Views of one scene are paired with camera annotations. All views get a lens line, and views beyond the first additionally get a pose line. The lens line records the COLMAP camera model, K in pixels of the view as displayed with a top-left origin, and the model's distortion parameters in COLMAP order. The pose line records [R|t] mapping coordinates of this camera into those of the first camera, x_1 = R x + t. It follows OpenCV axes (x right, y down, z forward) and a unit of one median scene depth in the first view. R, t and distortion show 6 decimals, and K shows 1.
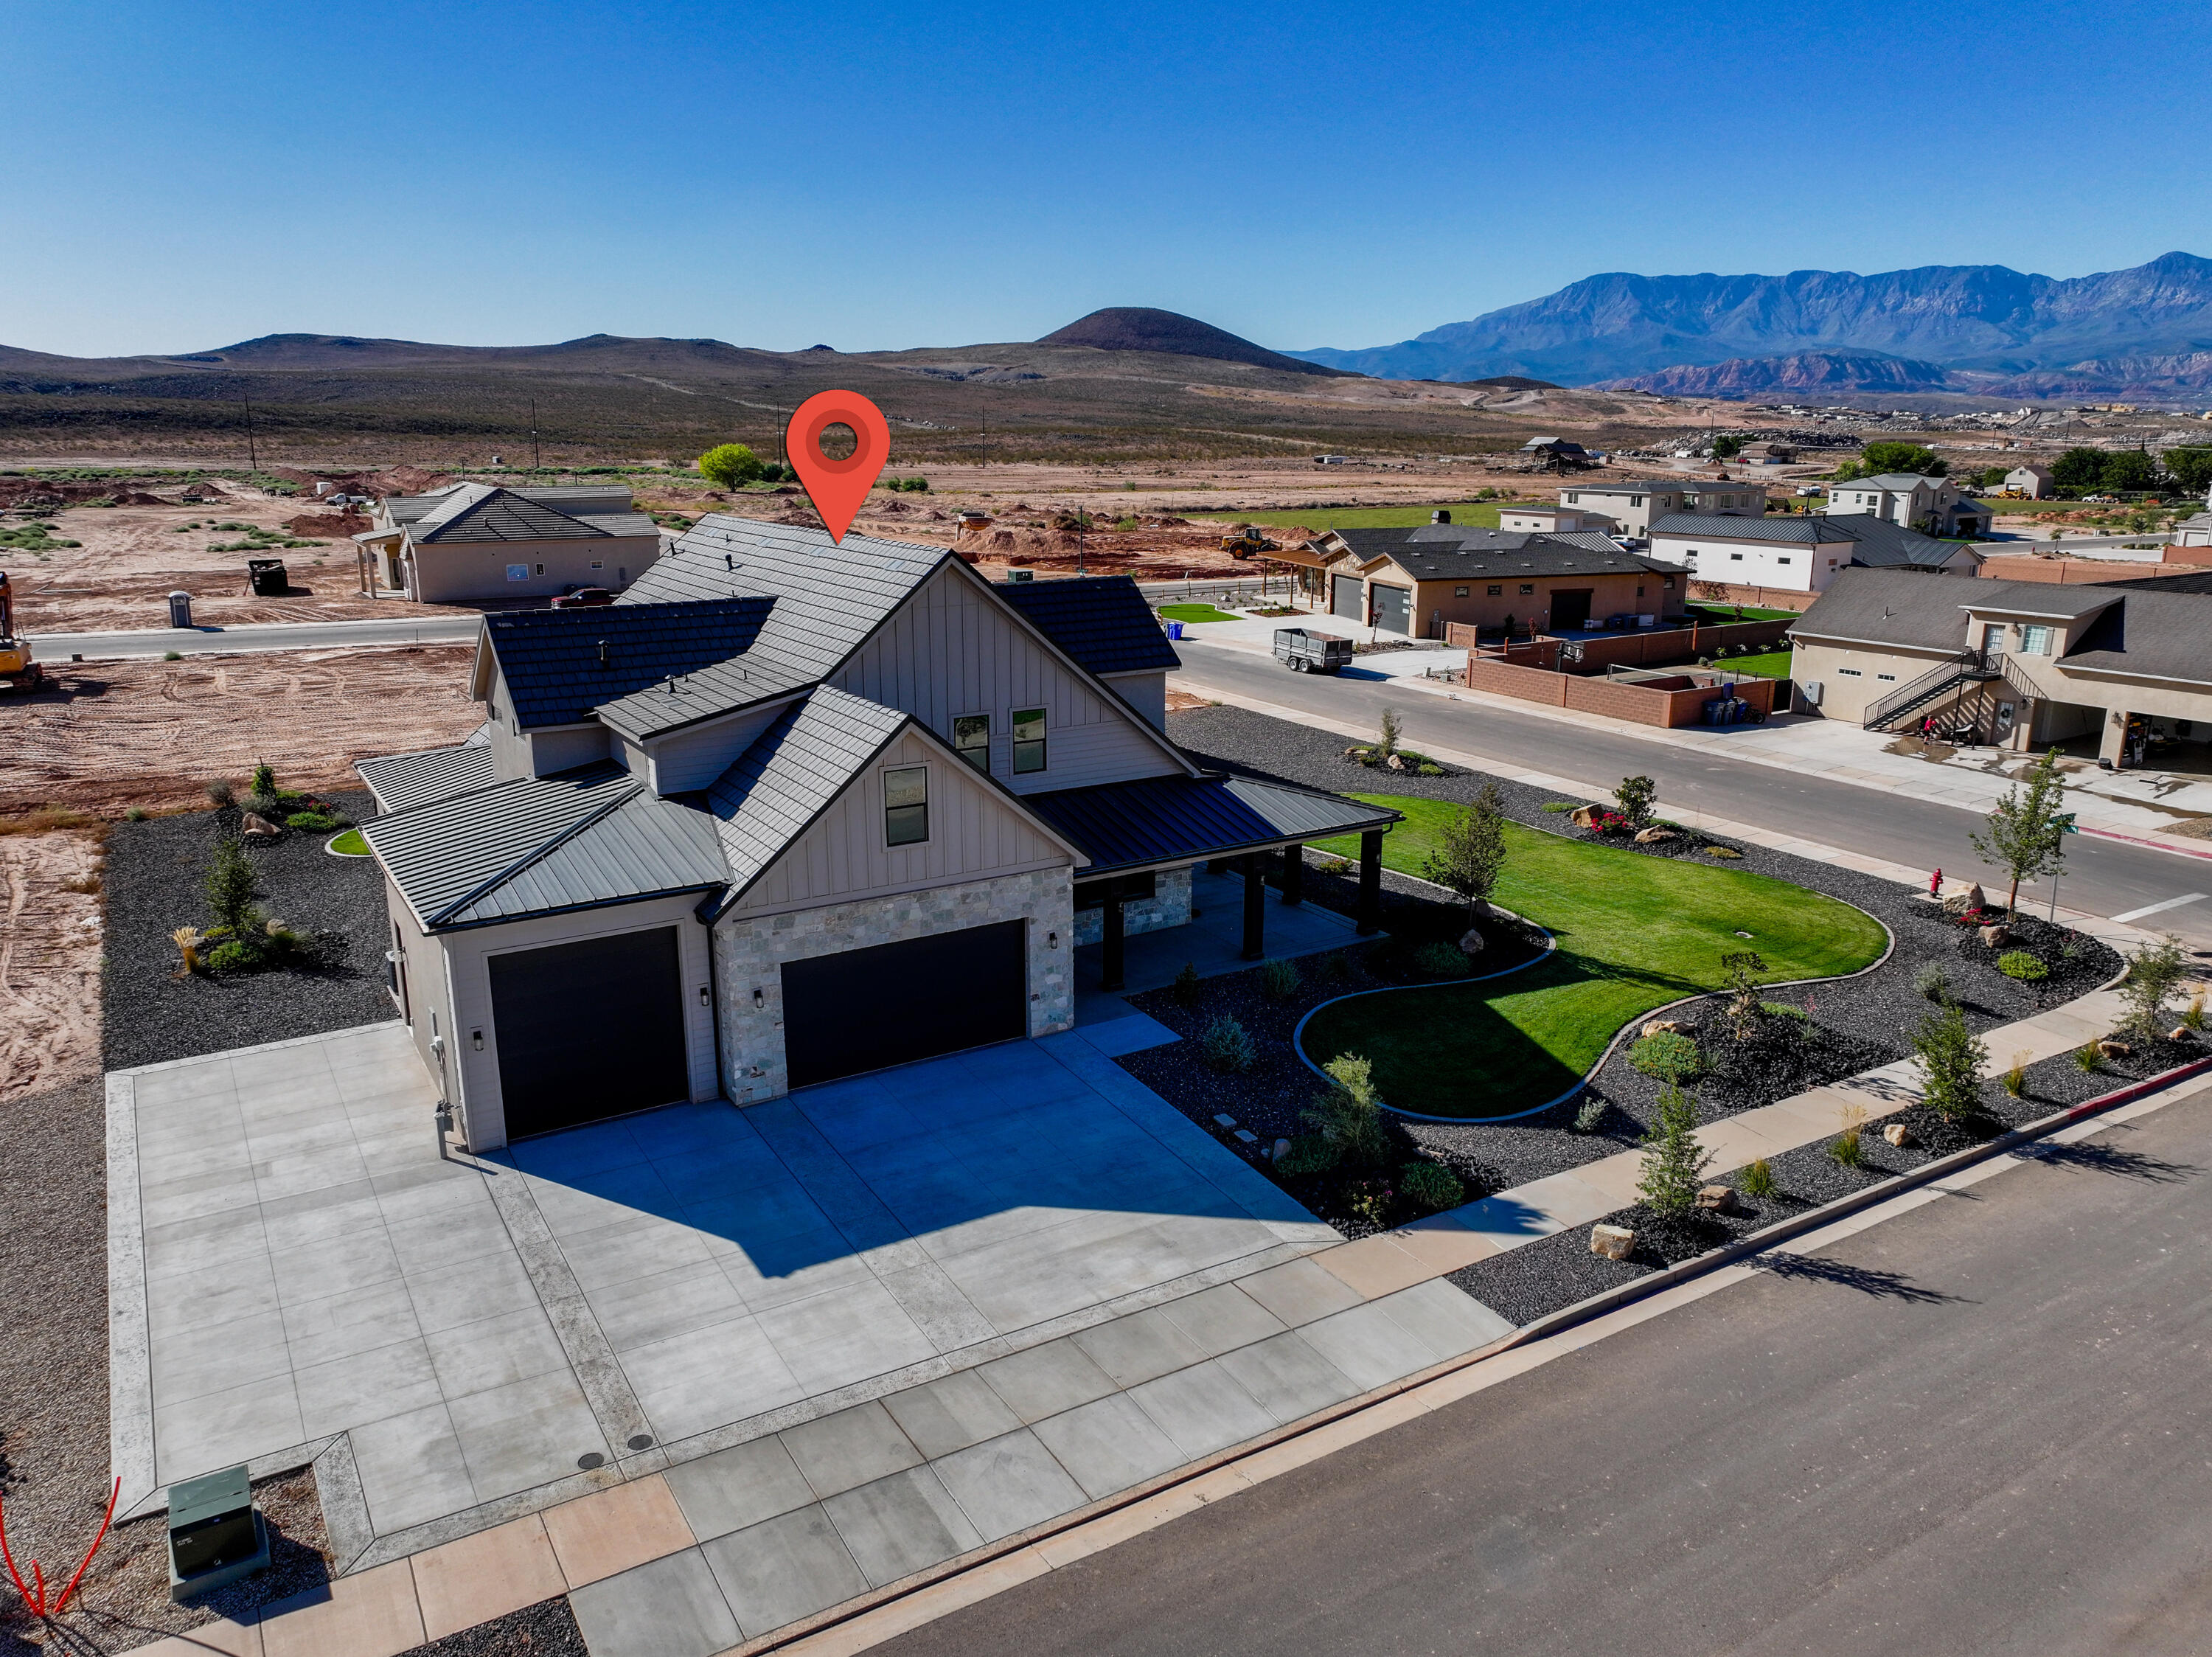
lens RADIAL K [[1556.7, 0, 1109.4], [0, 1556.7, 833.5], [0, 0, 1]] dist [-0.006099, 0.020519]
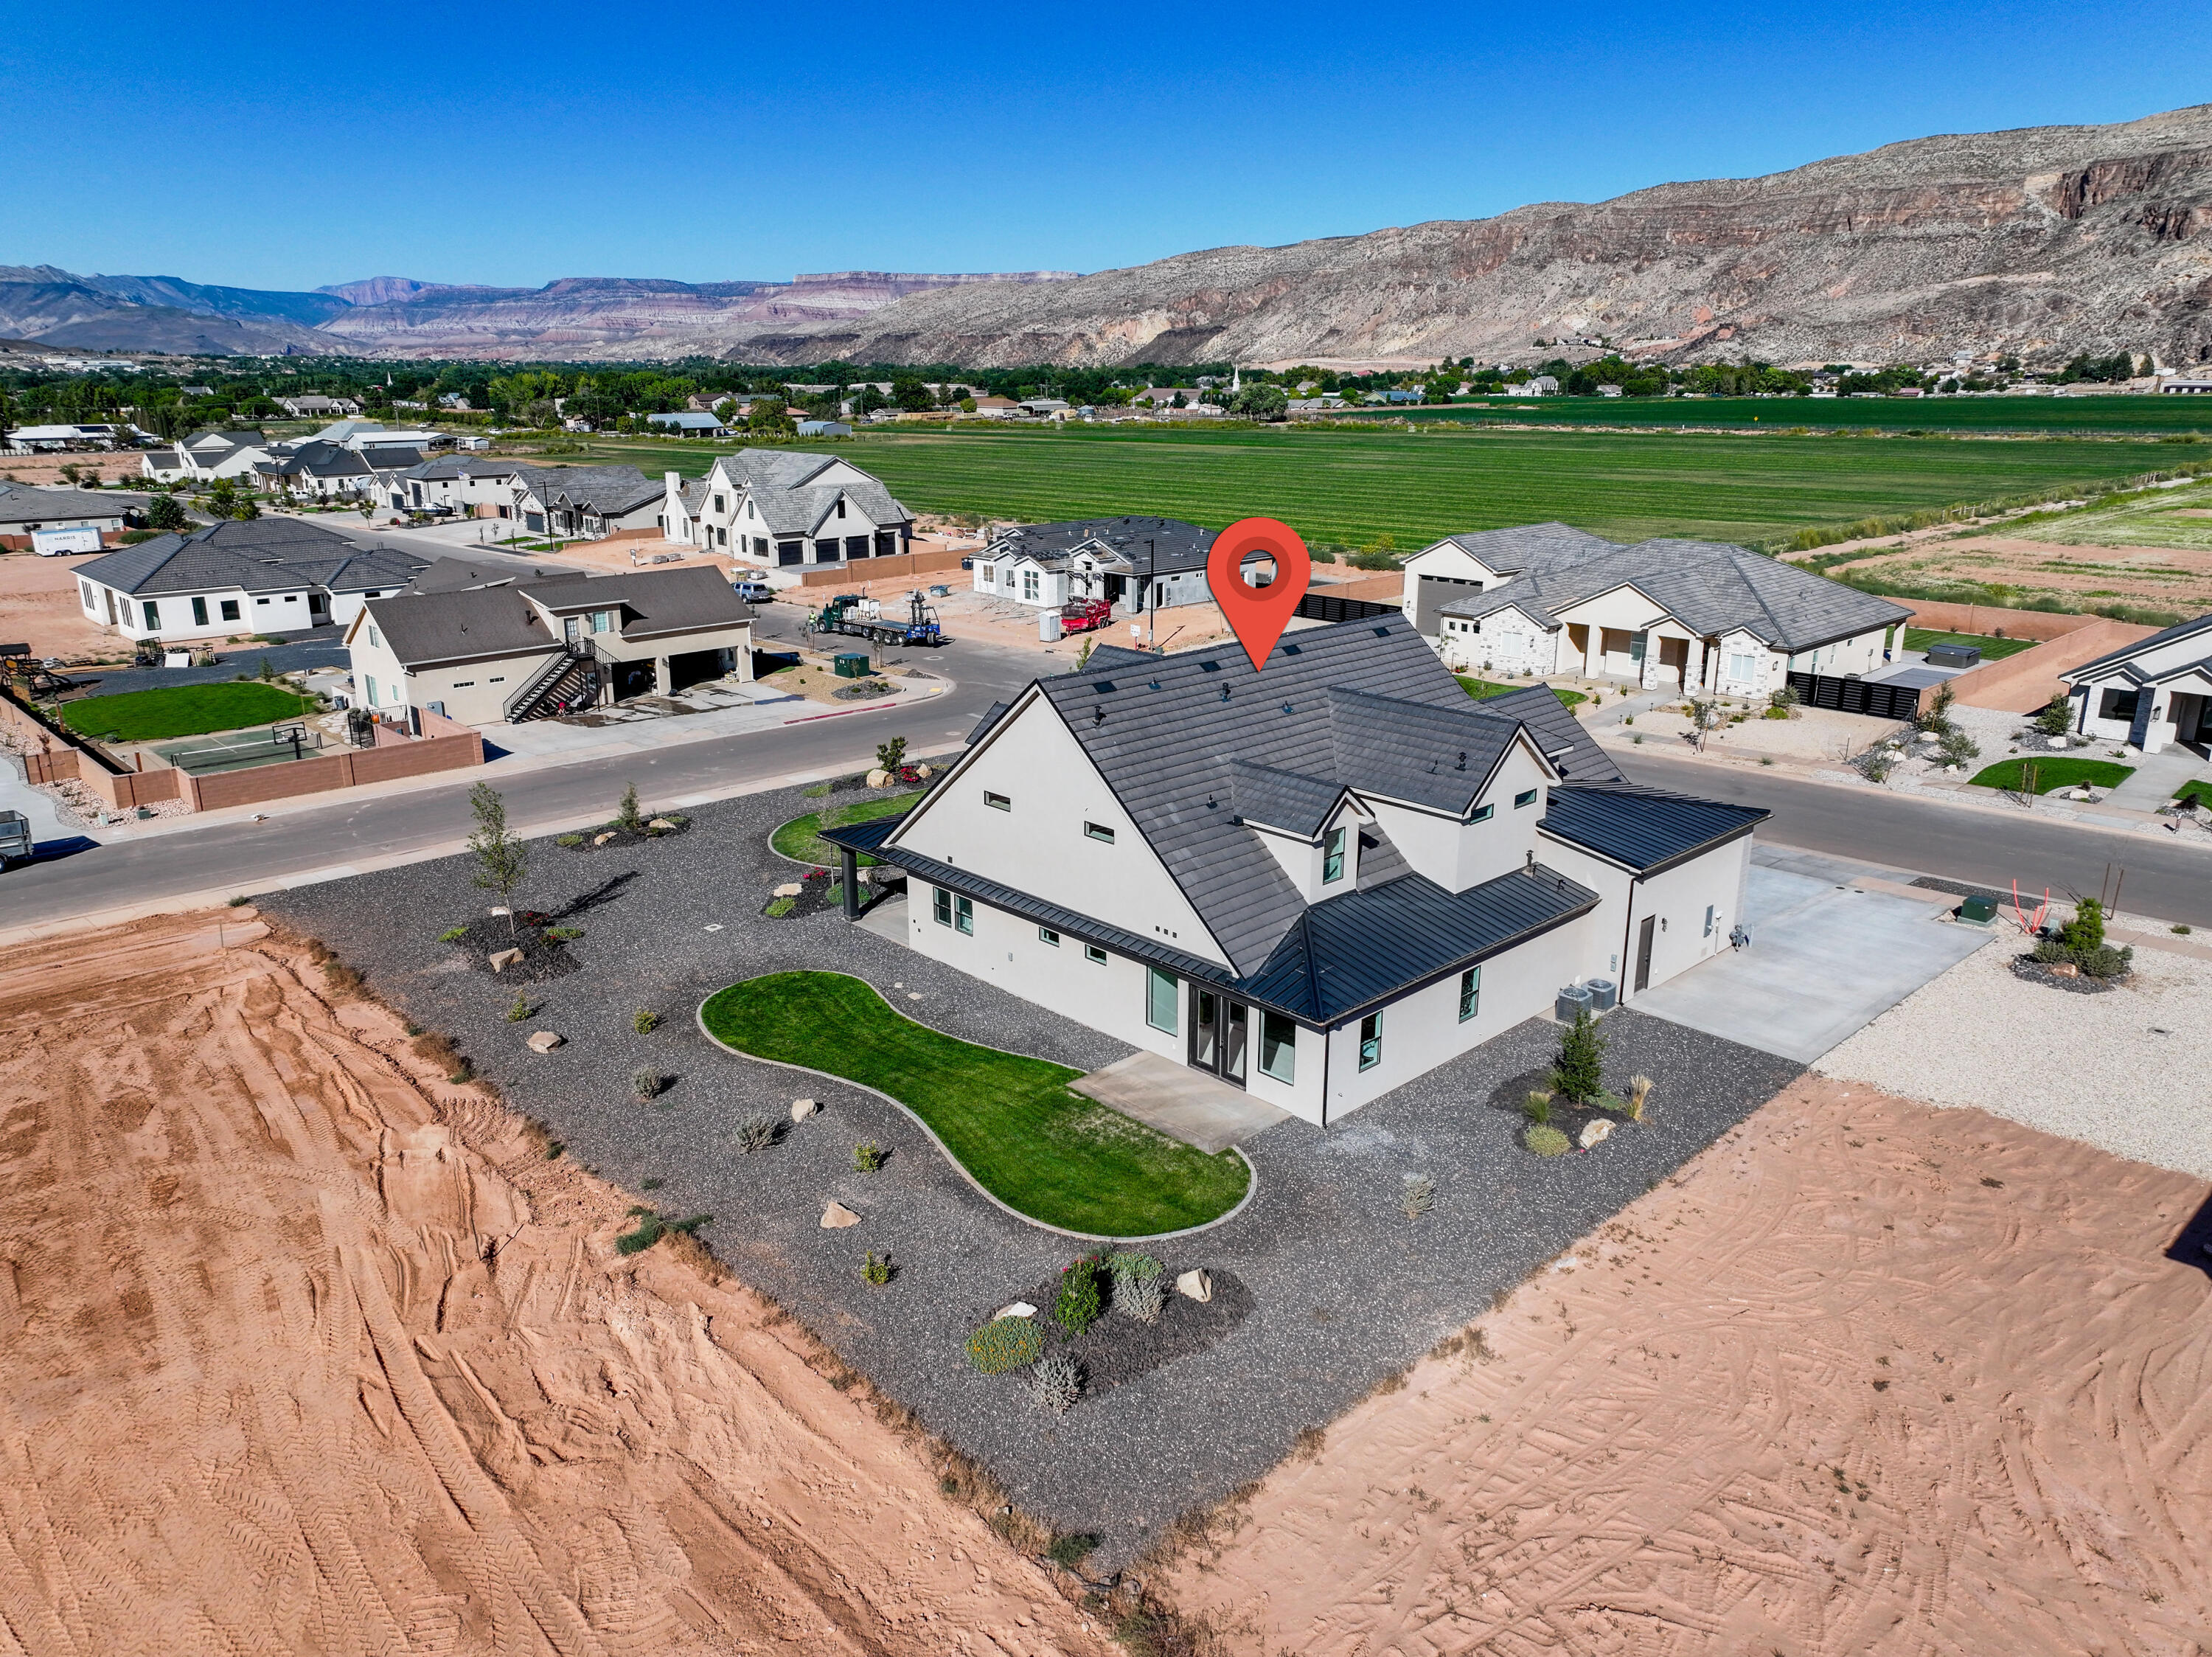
lens RADIAL K [[1556.7, 0, 1109.4], [0, 1556.7, 833.5], [0, 0, 1]] dist [-0.006099, 0.020519]
pose [[-0.196428, -0.289548, 0.936791, -1.712416], [0.251816, 0.908463, 0.333593, -0.625756], [-0.947631, 0.301426, -0.105534, 1.637408]]
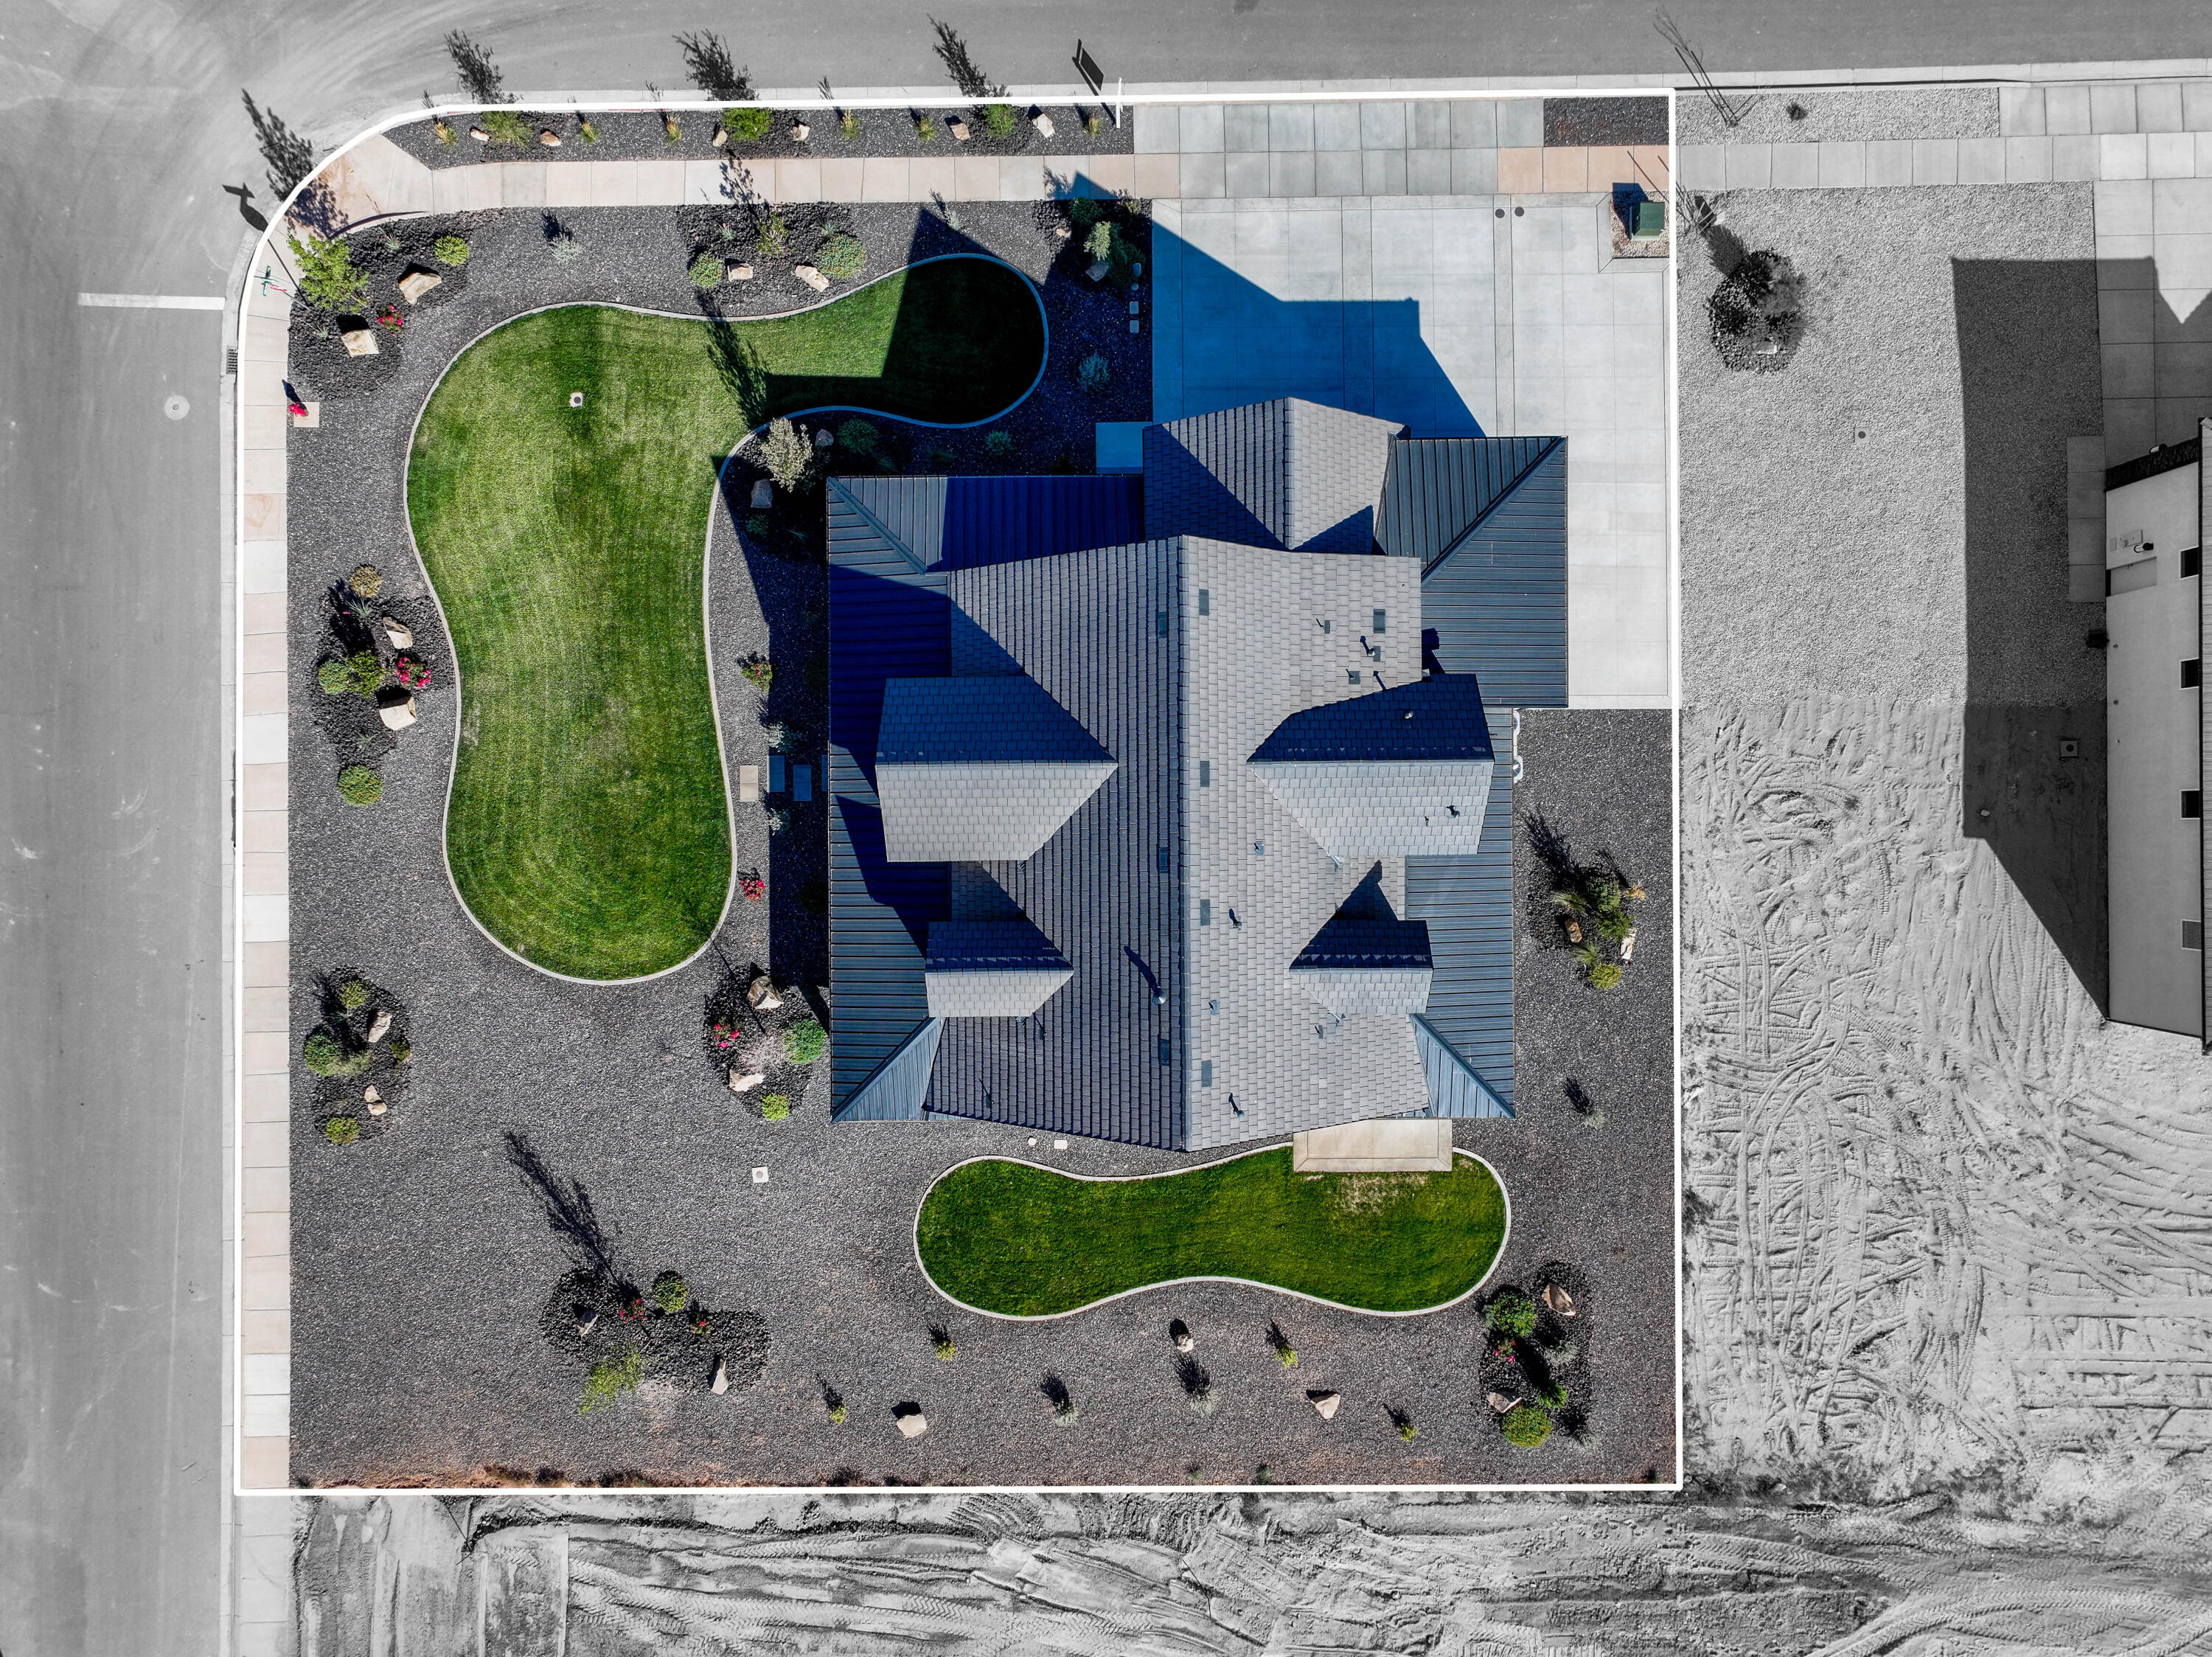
lens RADIAL K [[1556.7, 0, 1109.4], [0, 1556.7, 833.5], [0, 0, 1]] dist [-0.006099, 0.020519]
pose [[-0.848806, -0.528704, -0.000022, -0.192294], [0.135842, -0.218128, 0.966420, -1.550066], [-0.510955, 0.820300, 0.256968, 0.982347]]
